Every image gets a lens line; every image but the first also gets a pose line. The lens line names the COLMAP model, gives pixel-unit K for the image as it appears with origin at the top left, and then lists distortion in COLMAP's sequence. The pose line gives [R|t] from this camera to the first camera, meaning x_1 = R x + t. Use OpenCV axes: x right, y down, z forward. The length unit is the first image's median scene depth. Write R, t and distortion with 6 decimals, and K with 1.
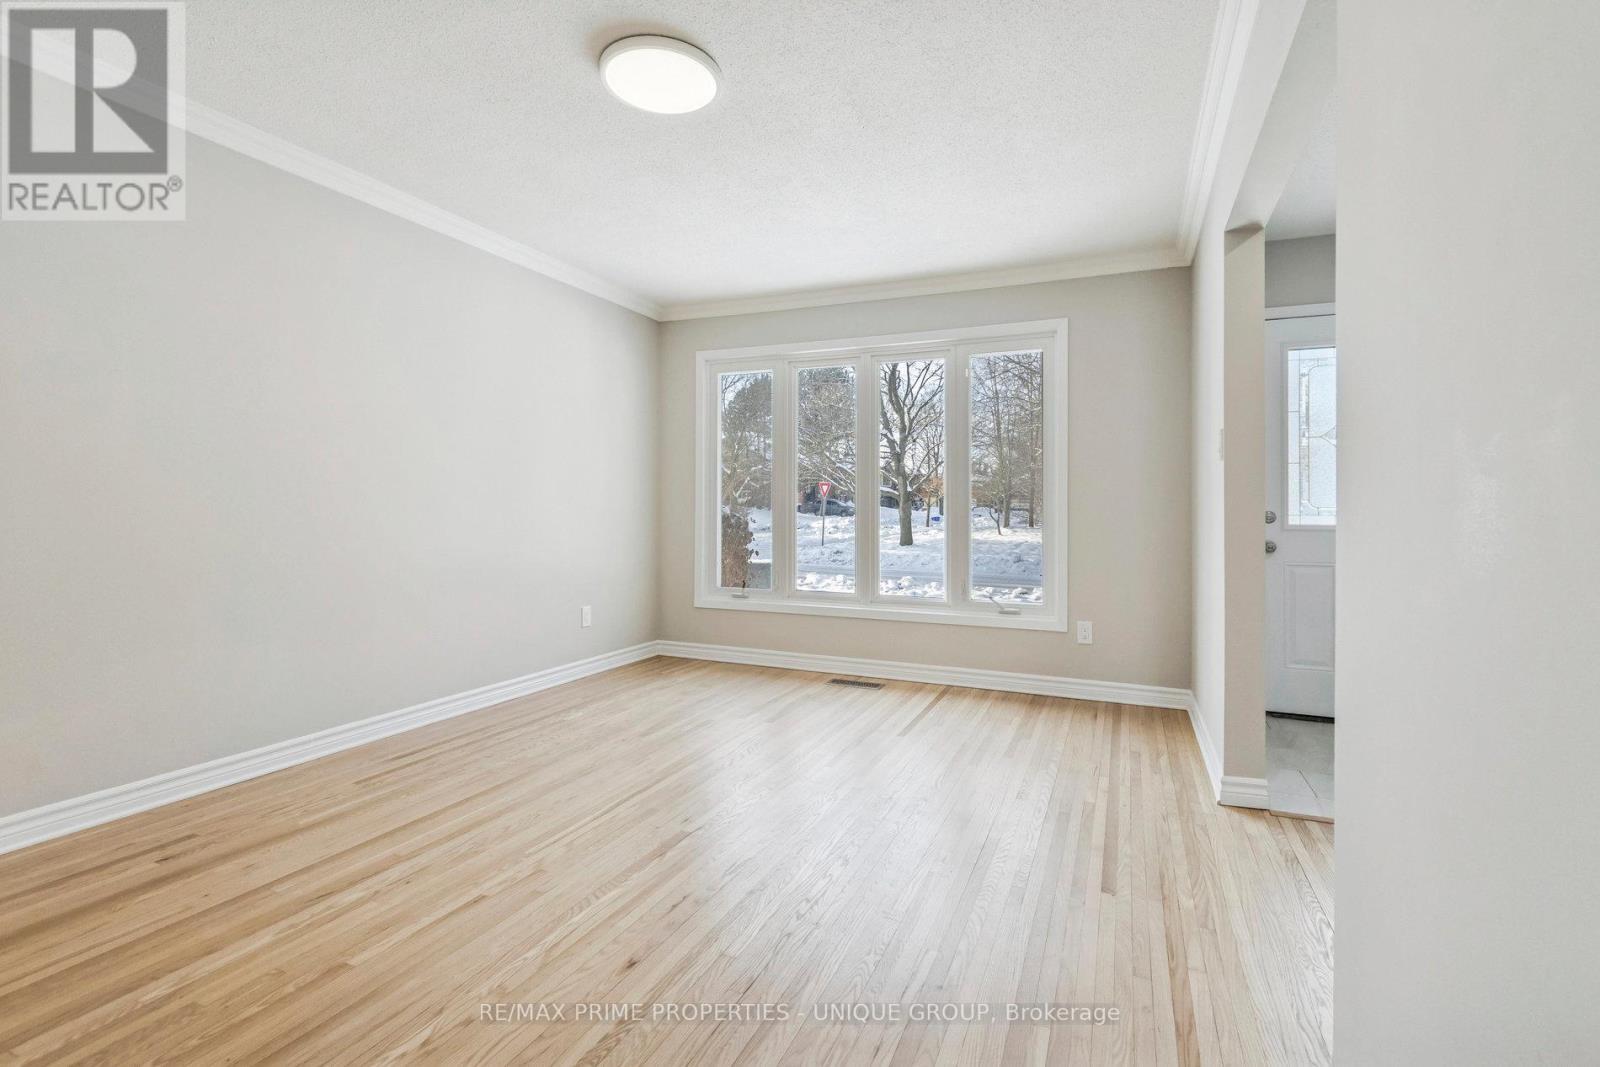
lens RADIAL K [[732.4, 0, 773.6], [0, 732.4, 508.0], [0, 0, 1]] dist [-0.003987, -0.000329]
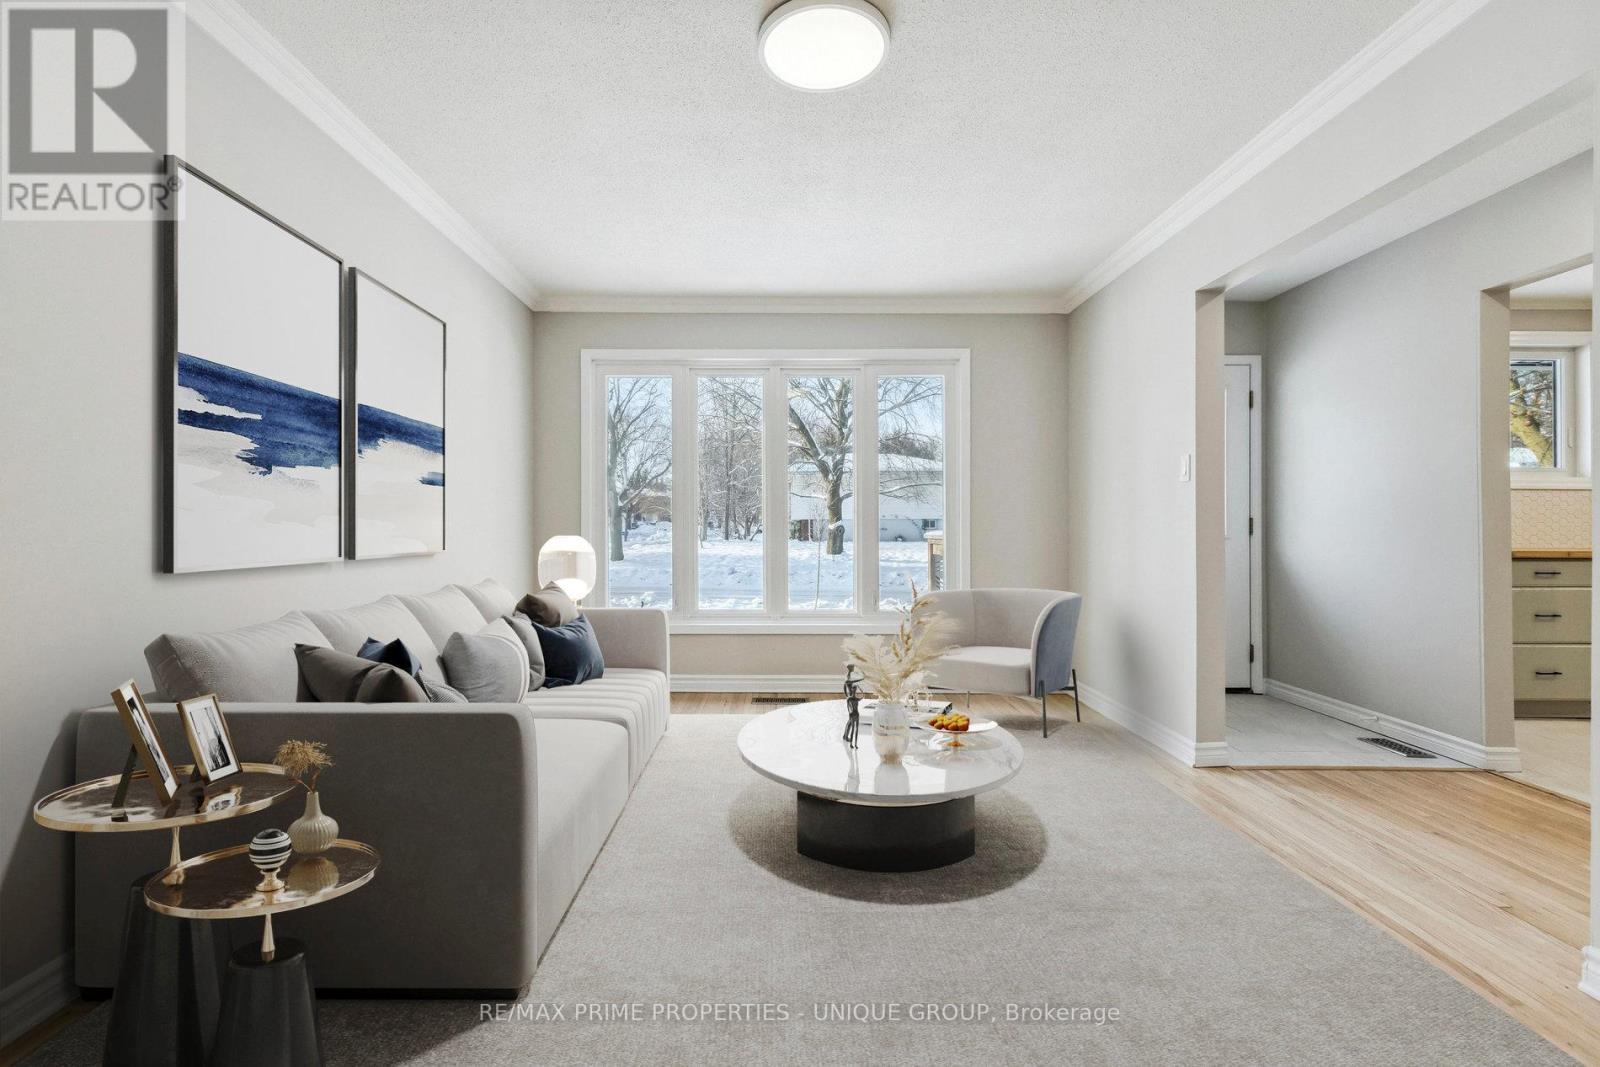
lens RADIAL K [[732.4, 0, 792.2], [0, 732.4, 529.8], [0, 0, 1]] dist [-0.003987, -0.000329]
pose [[0.917600, -0.009934, 0.397381, -0.261536], [0.006197, 0.999924, 0.010687, -0.001321], [-0.397457, -0.007344, 0.917591, 0.089448]]
